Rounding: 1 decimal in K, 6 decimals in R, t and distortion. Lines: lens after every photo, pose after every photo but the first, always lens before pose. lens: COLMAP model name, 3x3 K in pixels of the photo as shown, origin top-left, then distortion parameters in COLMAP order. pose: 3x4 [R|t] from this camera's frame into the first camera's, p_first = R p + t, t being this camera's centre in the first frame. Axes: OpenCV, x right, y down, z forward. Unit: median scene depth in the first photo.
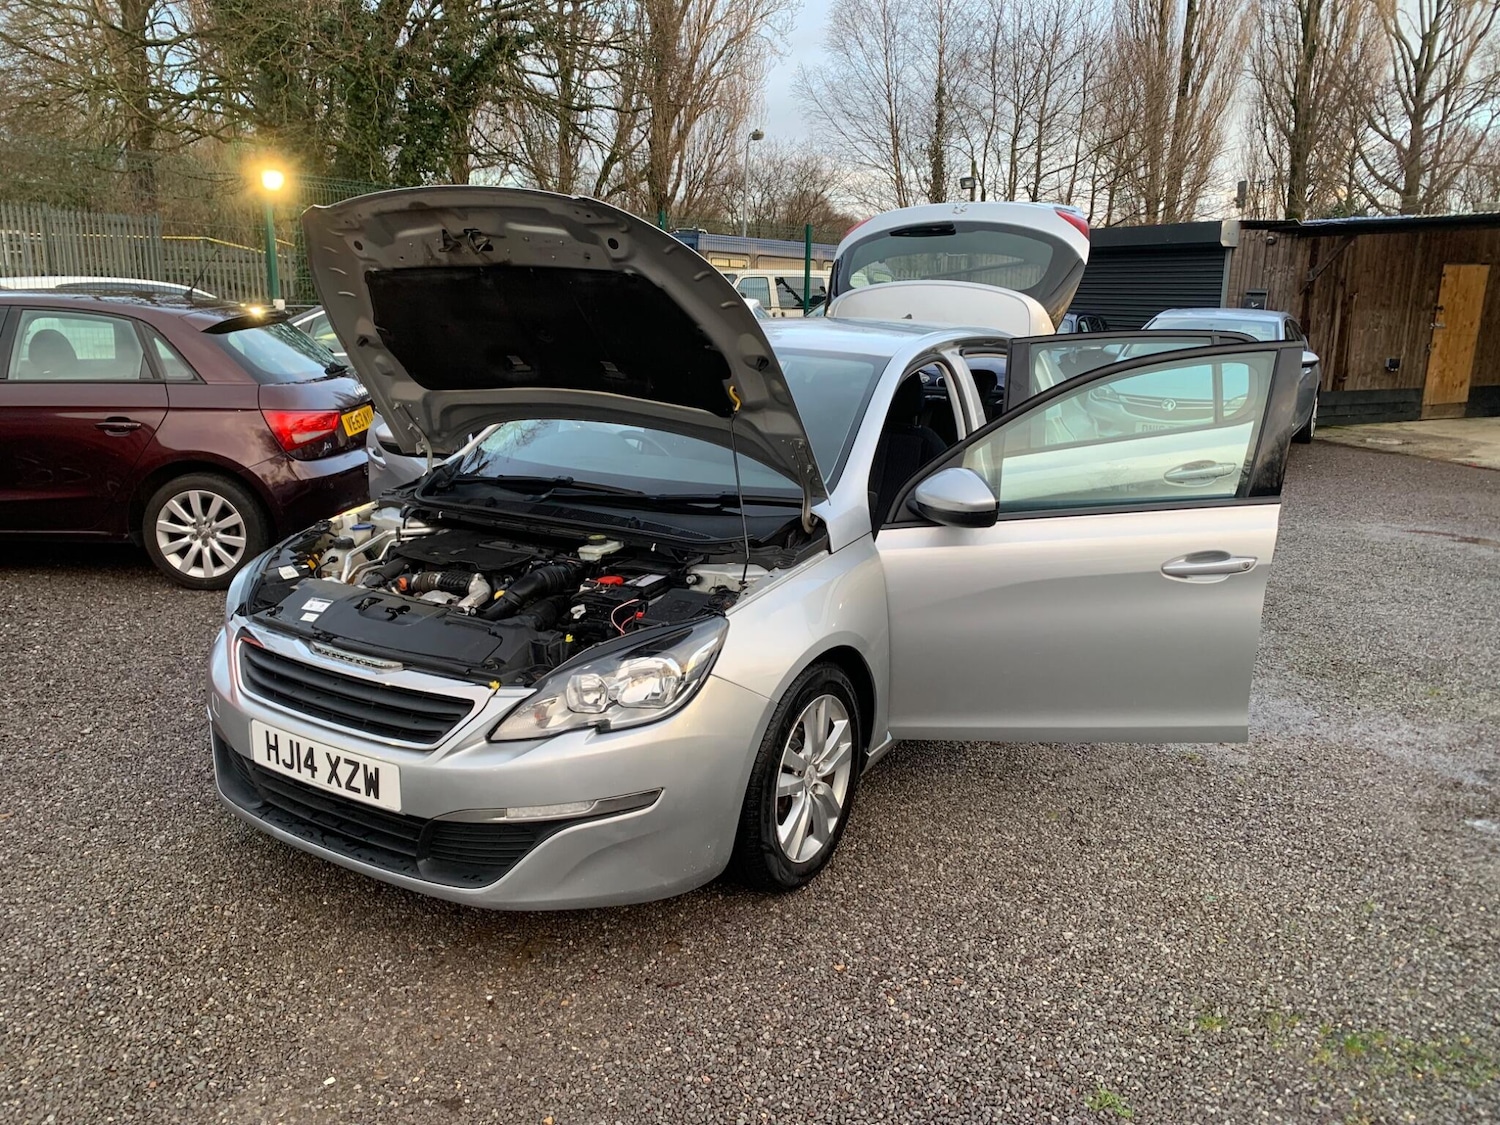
lens RADIAL K [[1156.4, 0, 787.4], [0, 1156.4, 556.6], [0, 0, 1]] dist [0.010635, 0.002457]
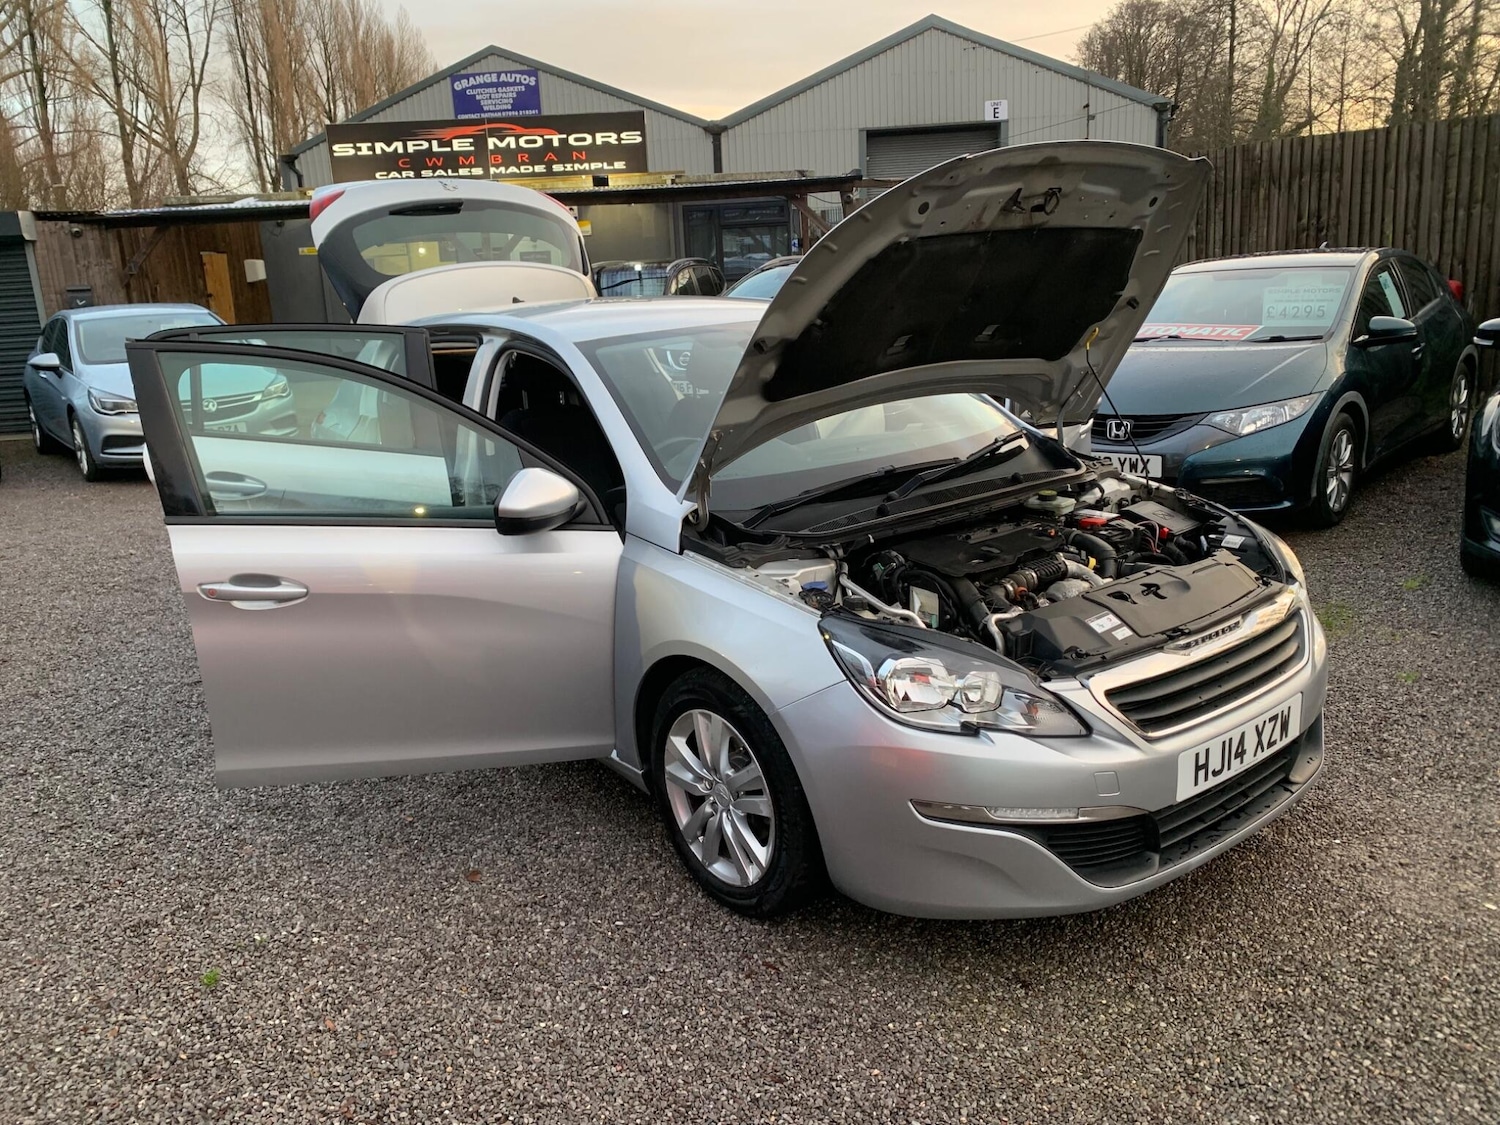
lens RADIAL K [[1157.1, 0, 722.2], [0, 1157.1, 559.4], [0, 0, 1]] dist [0.001767, 0.000276]
pose [[0.379348, -0.270098, 0.884953, -1.256220], [0.266512, 0.947805, 0.175036, -0.227977], [-0.886040, 0.169451, 0.431532, 0.864453]]
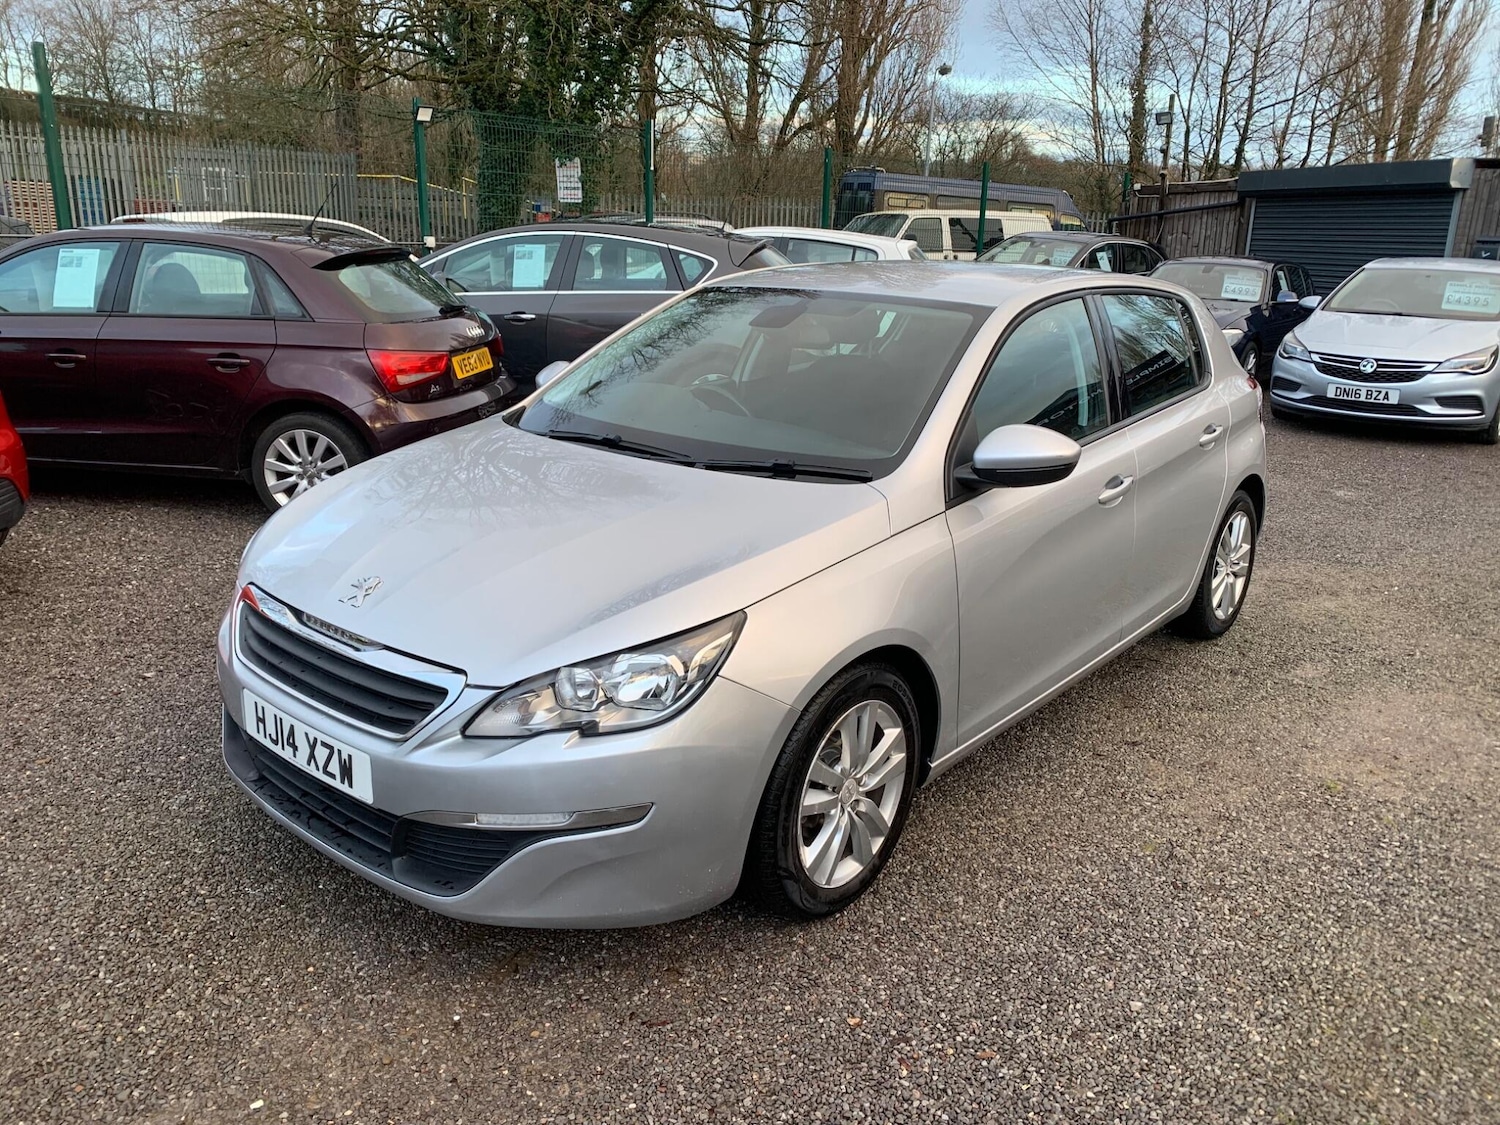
lens RADIAL K [[1159.2, 0, 802.0], [0, 1159.2, 558.0], [0, 0, 1]] dist [0.010636, 0.004260]
pose [[0.988764, 0.049906, -0.140908, 0.101982], [-0.043348, 0.997846, 0.049236, -0.027589], [0.143062, -0.042575, 0.988798, 0.140886]]
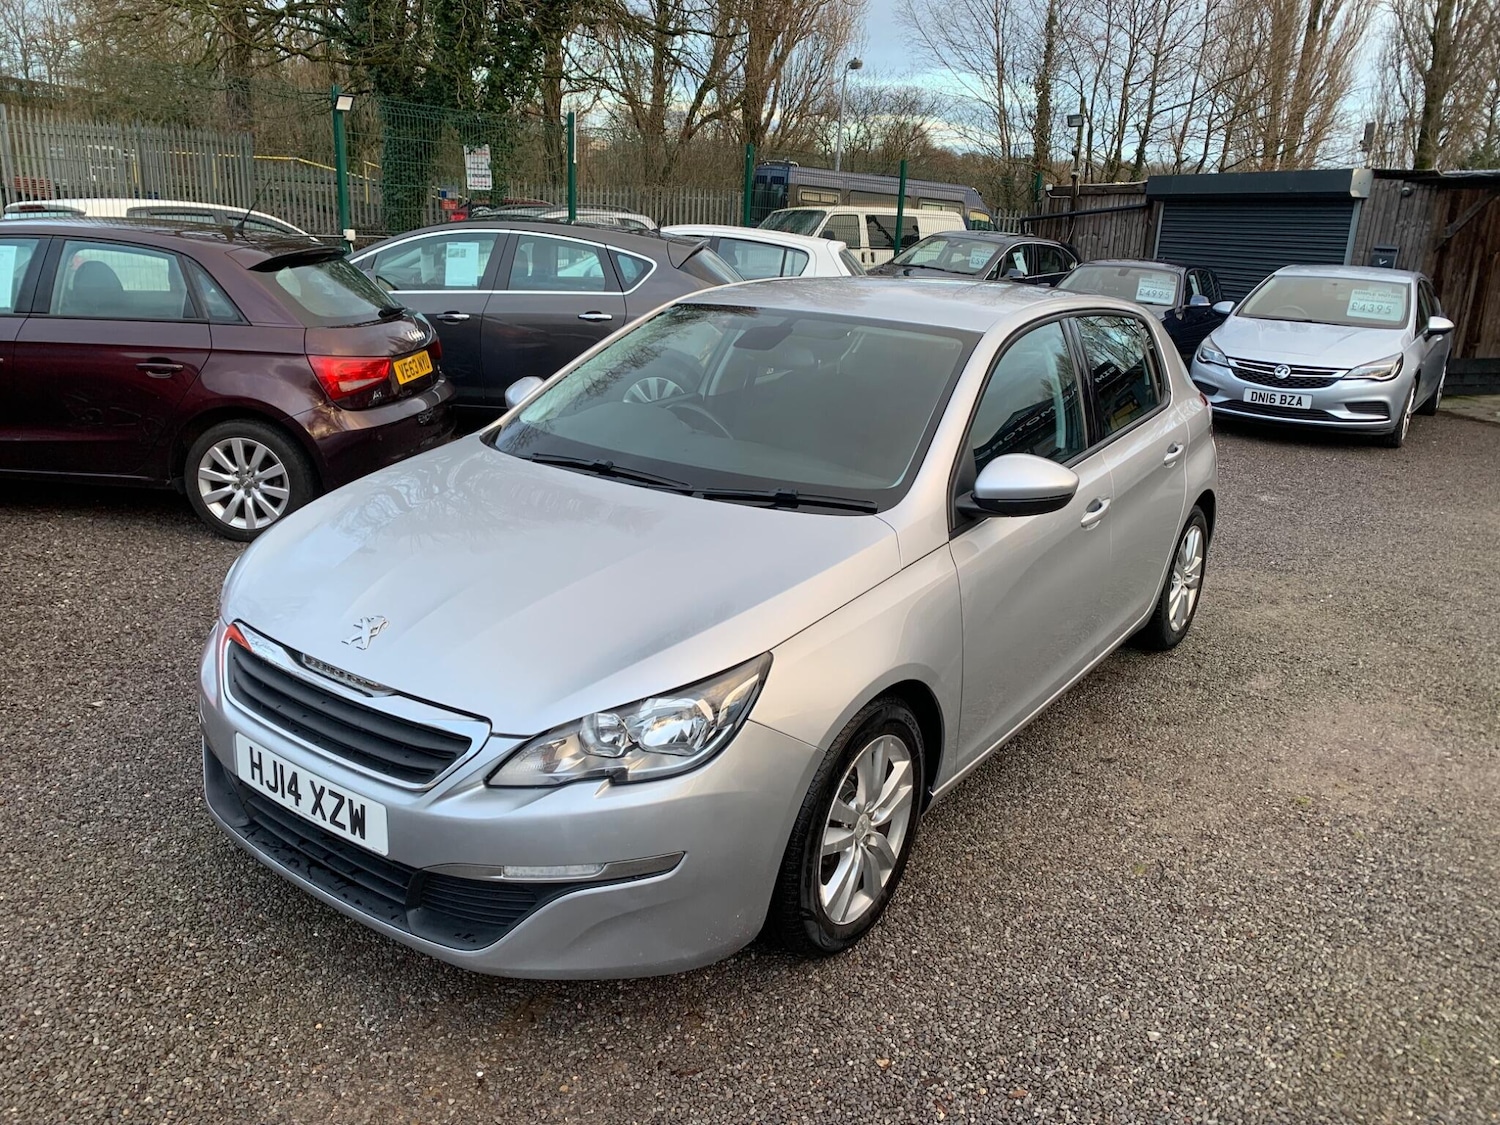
lens RADIAL K [[1156.4, 0, 787.4], [0, 1156.4, 556.6], [0, 0, 1]] dist [0.010635, 0.002457]
pose [[0.996593, 0.048283, -0.066859, 0.012453], [-0.044592, 0.997455, 0.055642, -0.059779], [0.069375, -0.052471, 0.996210, 0.142566]]
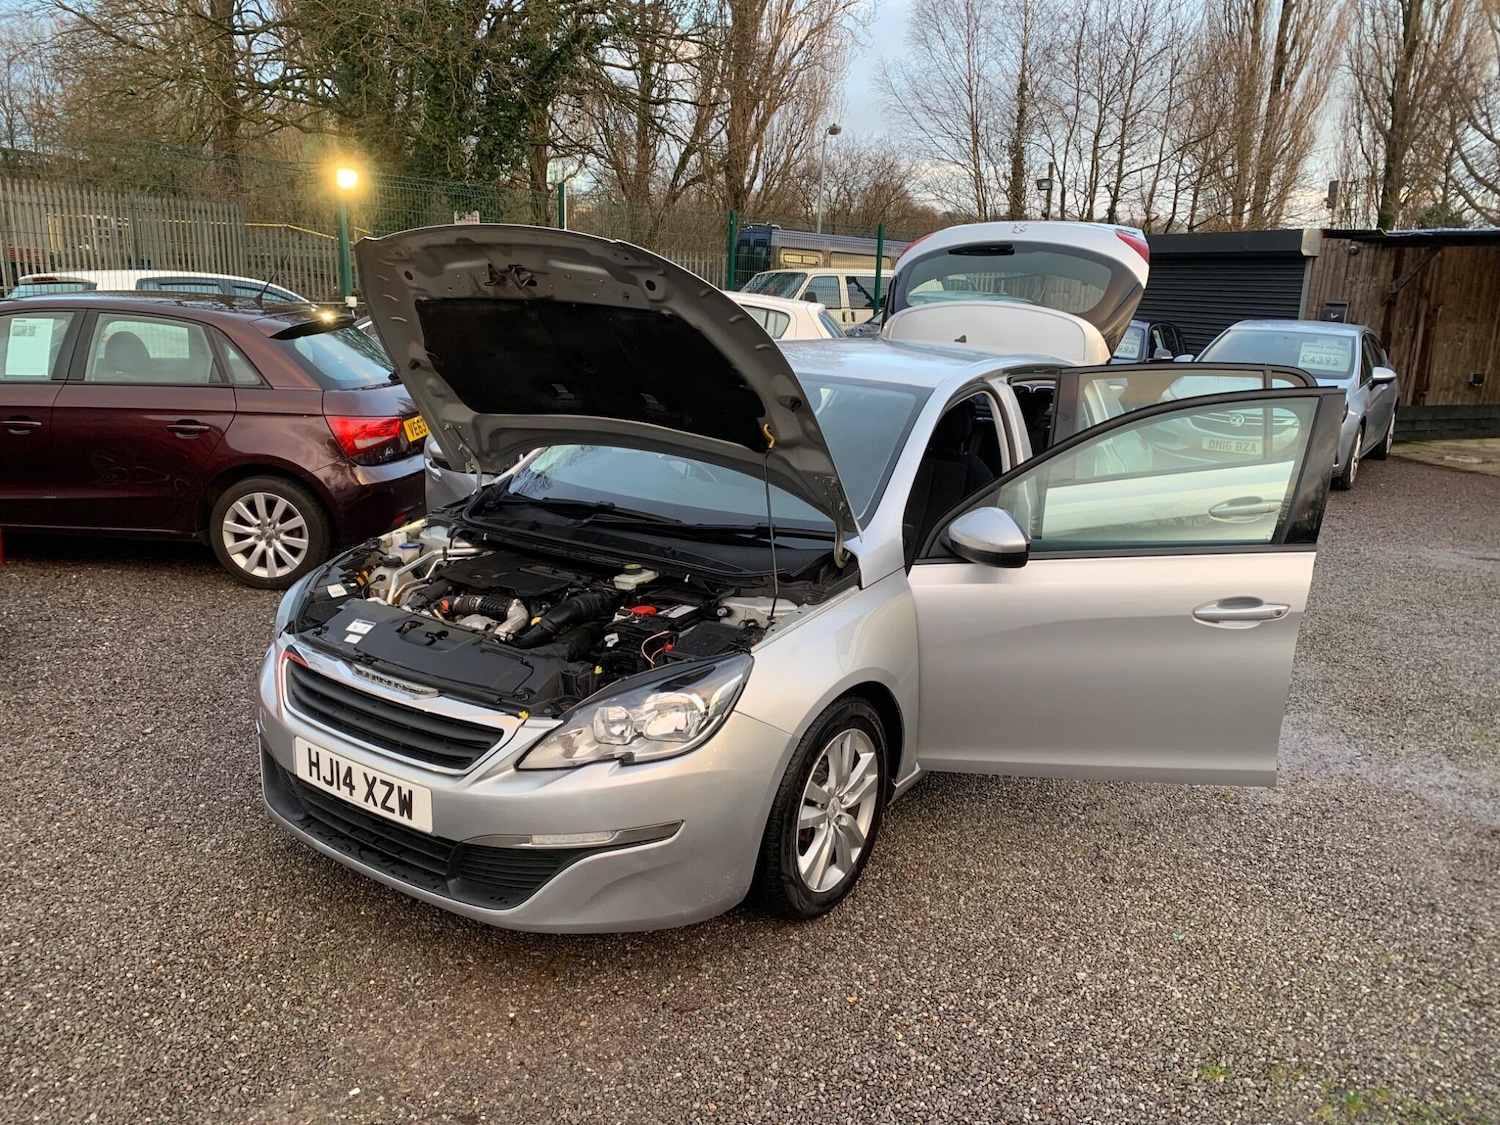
lens RADIAL K [[1159.7, 0, 809.2], [0, 1159.7, 574.5], [0, 0, 1]] dist [0.013370, -0.001840]
pose [[0.998722, 0.029226, -0.041223, 0.035056], [-0.028337, 0.999357, 0.021988, -0.038519], [0.041839, -0.020791, 0.998908, -0.018323]]
